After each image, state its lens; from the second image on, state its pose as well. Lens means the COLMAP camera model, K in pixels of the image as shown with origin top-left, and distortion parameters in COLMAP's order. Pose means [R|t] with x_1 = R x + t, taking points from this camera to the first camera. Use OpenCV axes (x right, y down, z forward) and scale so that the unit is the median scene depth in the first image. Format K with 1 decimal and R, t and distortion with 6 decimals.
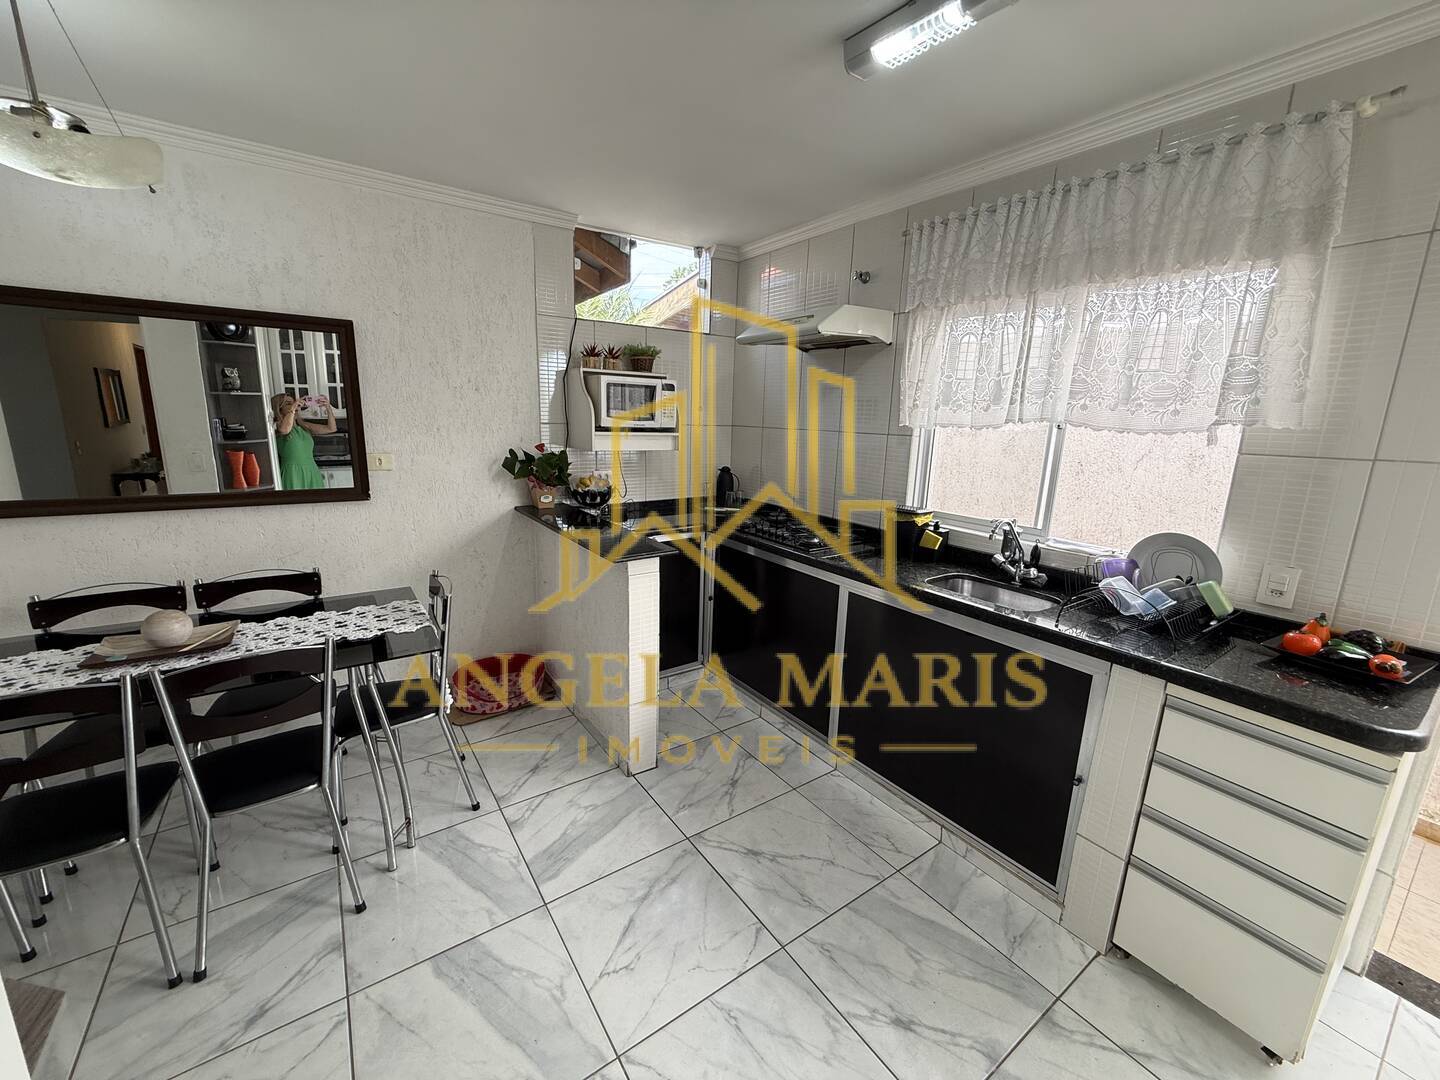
lens RADIAL K [[573.5, 0, 714.6], [0, 573.5, 537.4], [0, 0, 1]] dist [0.000280, 0.000021]
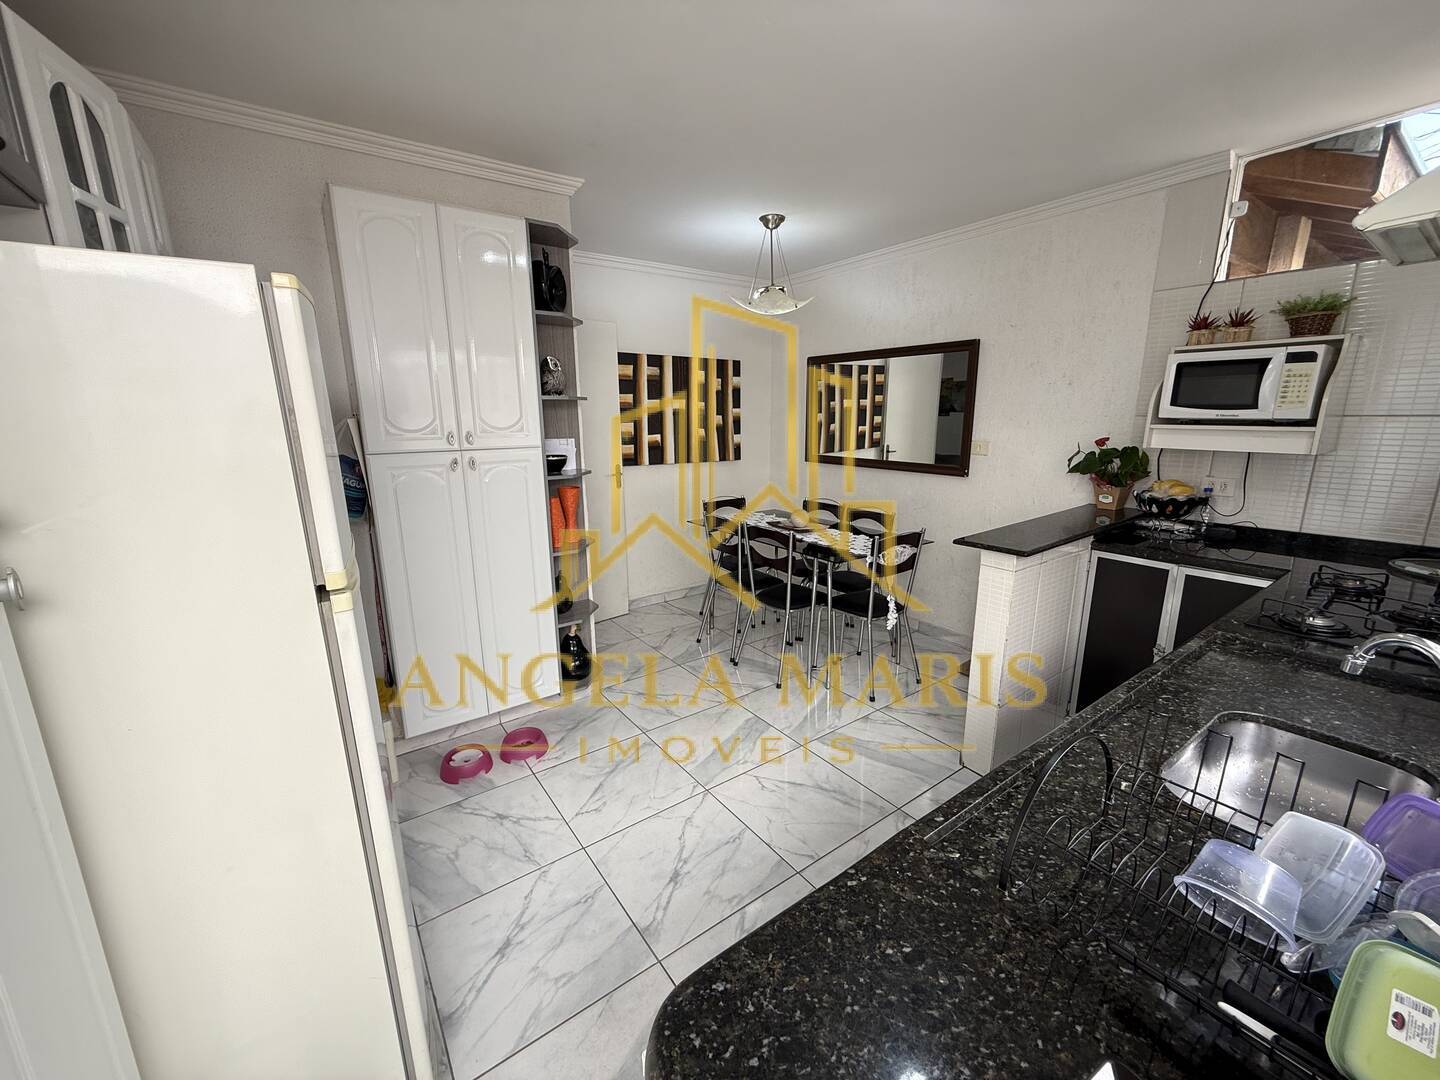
lens RADIAL K [[573.5, 0, 717.1], [0, 573.5, 532.5], [0, 0, 1]] dist [0.000280, 0.000021]
pose [[0.017576, 0.182147, -0.983114, 0.735320], [-0.199225, 0.964187, 0.175079, -0.063213], [0.979796, 0.192784, 0.053235, 0.437236]]
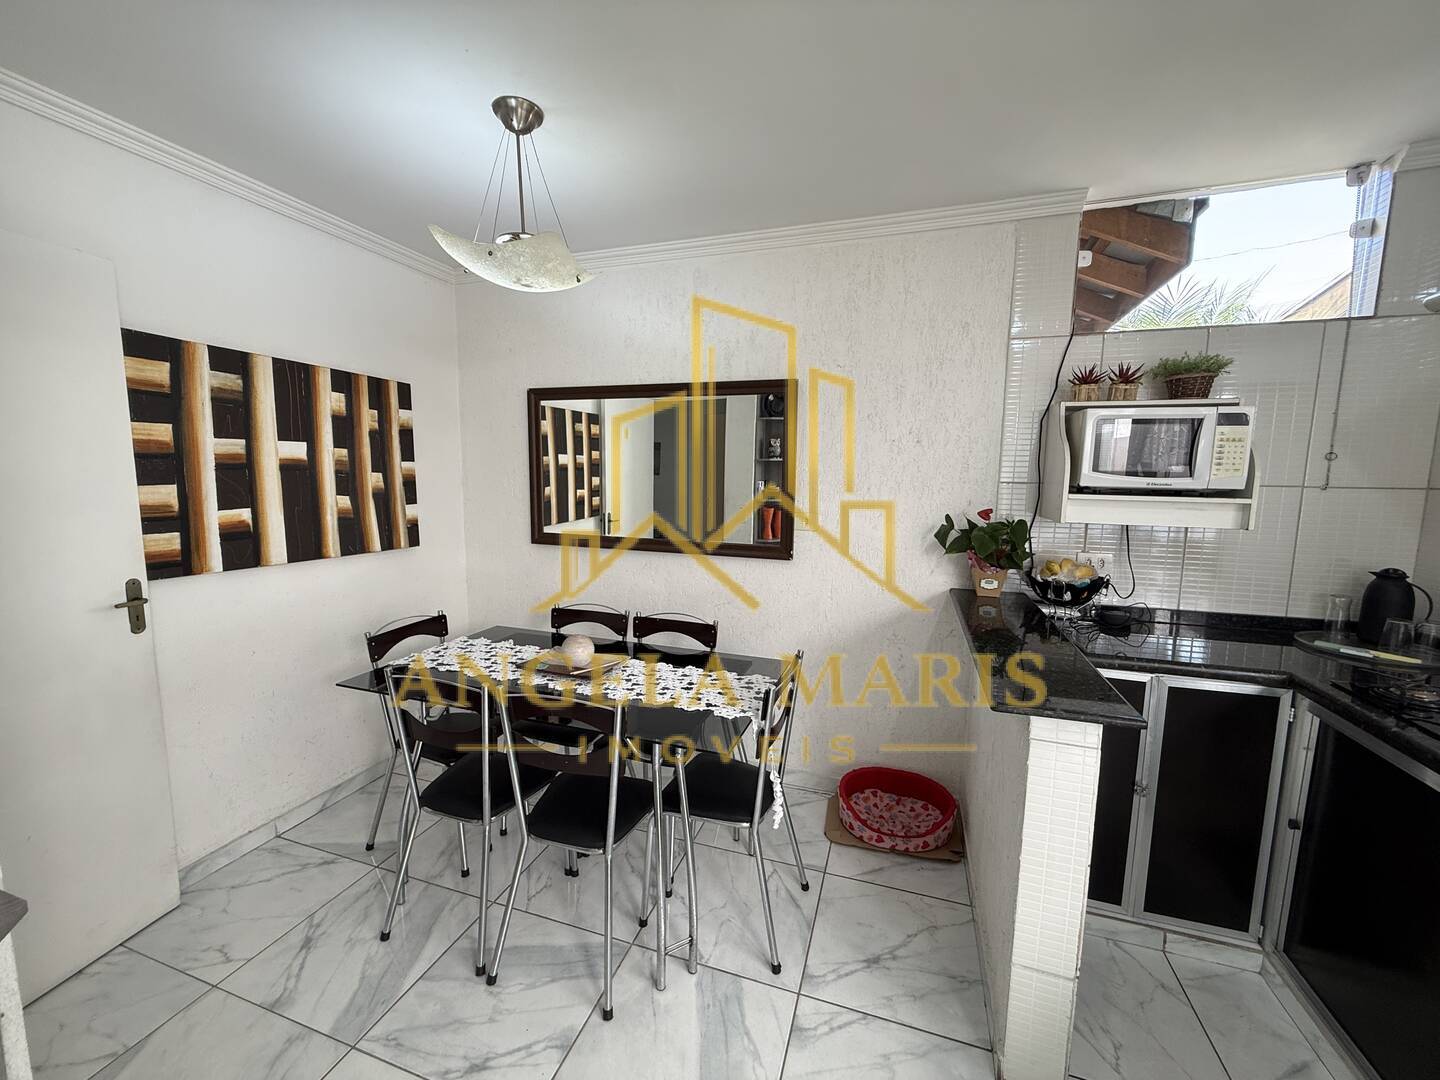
lens RADIAL K [[573.5, 0, 717.2], [0, 573.5, 538.5], [0, 0, 1]] dist [0.000280, 0.000021]
pose [[0.598607, 0.074632, -0.797559, 0.094604], [-0.163976, 0.985983, -0.030808, -0.055078], [0.784080, 0.149223, 0.602454, 0.343058]]
